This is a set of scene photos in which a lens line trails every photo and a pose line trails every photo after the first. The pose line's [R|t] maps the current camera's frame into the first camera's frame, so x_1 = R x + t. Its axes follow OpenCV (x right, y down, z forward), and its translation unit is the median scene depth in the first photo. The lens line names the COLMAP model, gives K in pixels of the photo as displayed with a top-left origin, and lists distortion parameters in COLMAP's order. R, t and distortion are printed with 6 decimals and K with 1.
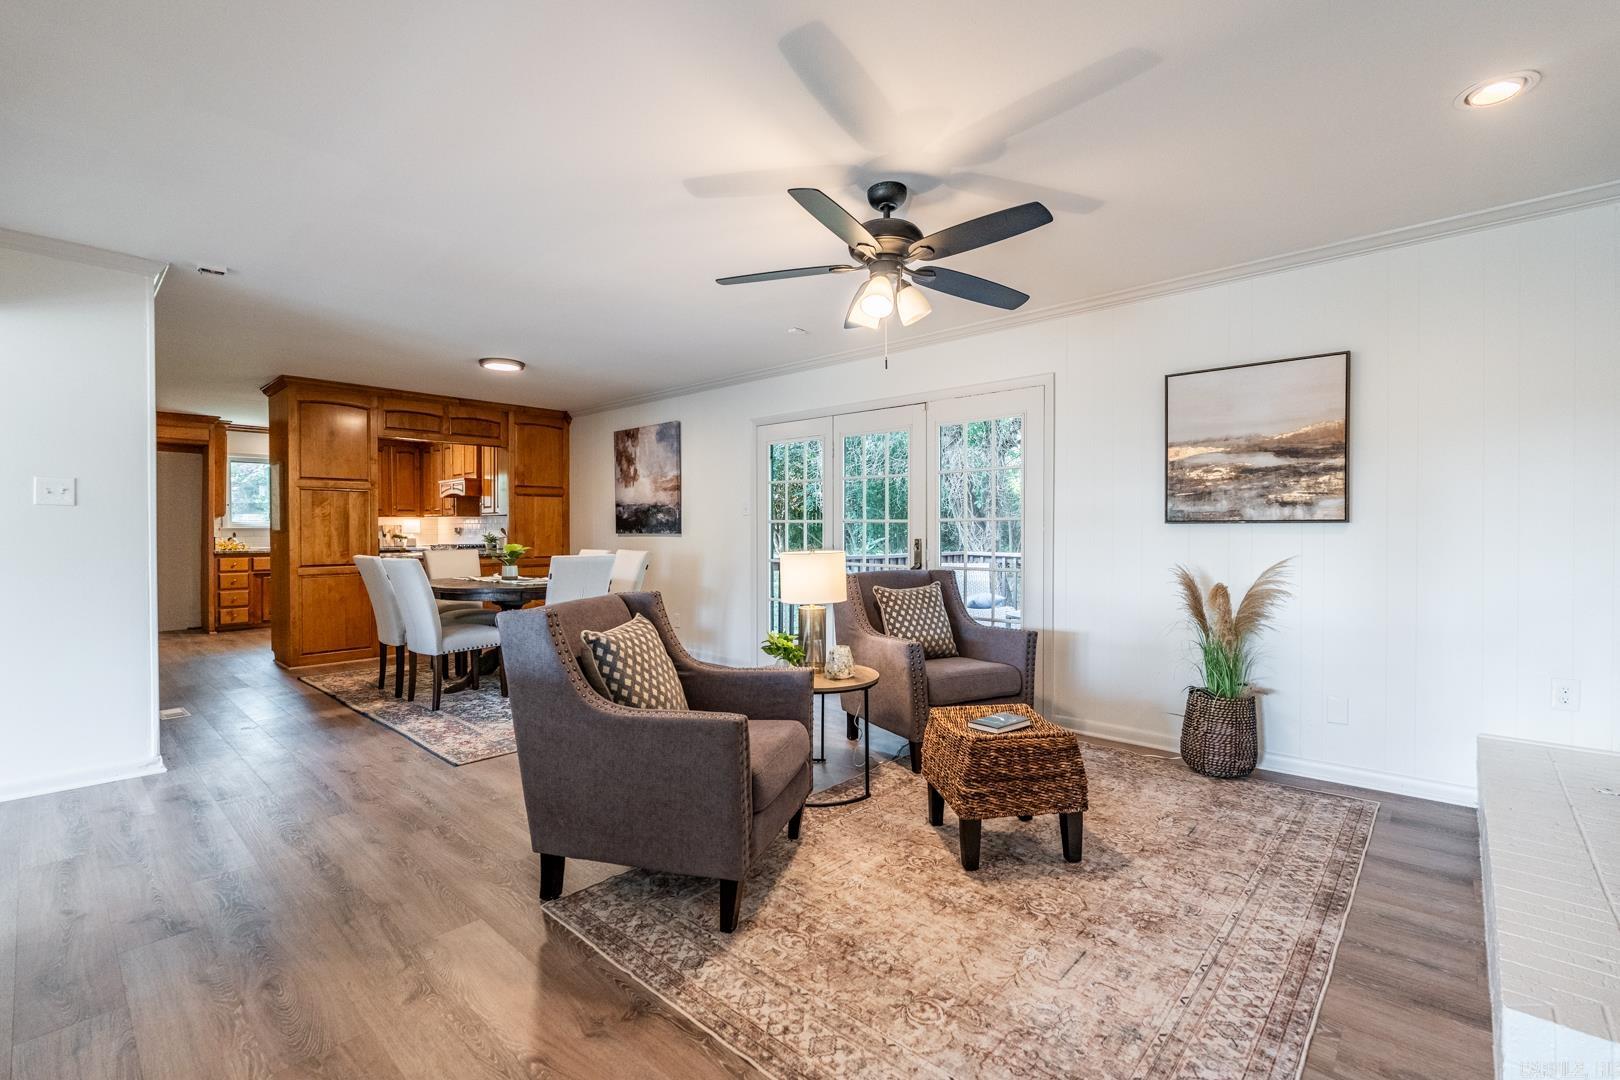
lens RADIAL K [[711.4, 0, 797.7], [0, 711.4, 530.3], [0, 0, 1]] dist [-0.009497, 0.001822]
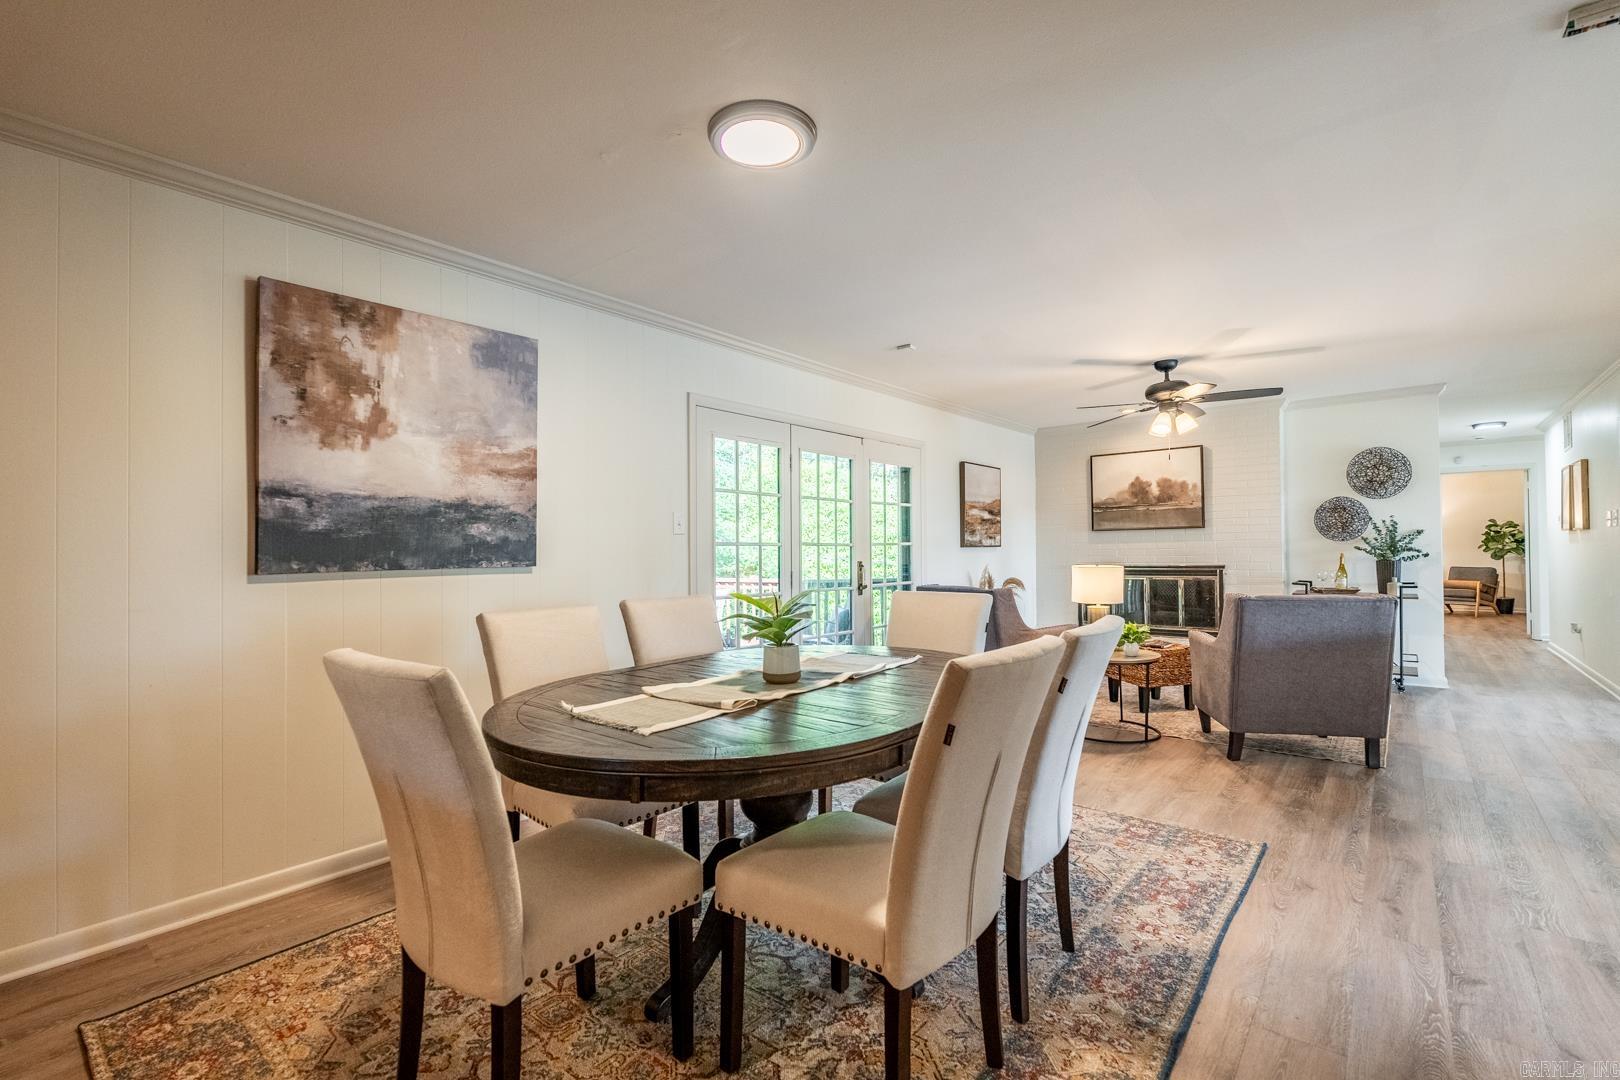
lens RADIAL K [[711.4, 0, 820.1], [0, 711.4, 538.6], [0, 0, 1]] dist [-0.009497, 0.001822]
pose [[-0.059660, 0.018457, 0.998048, -0.672204], [0.014667, 0.999737, -0.017611, -0.003040], [-0.998111, 0.013588, -0.059915, 0.828412]]
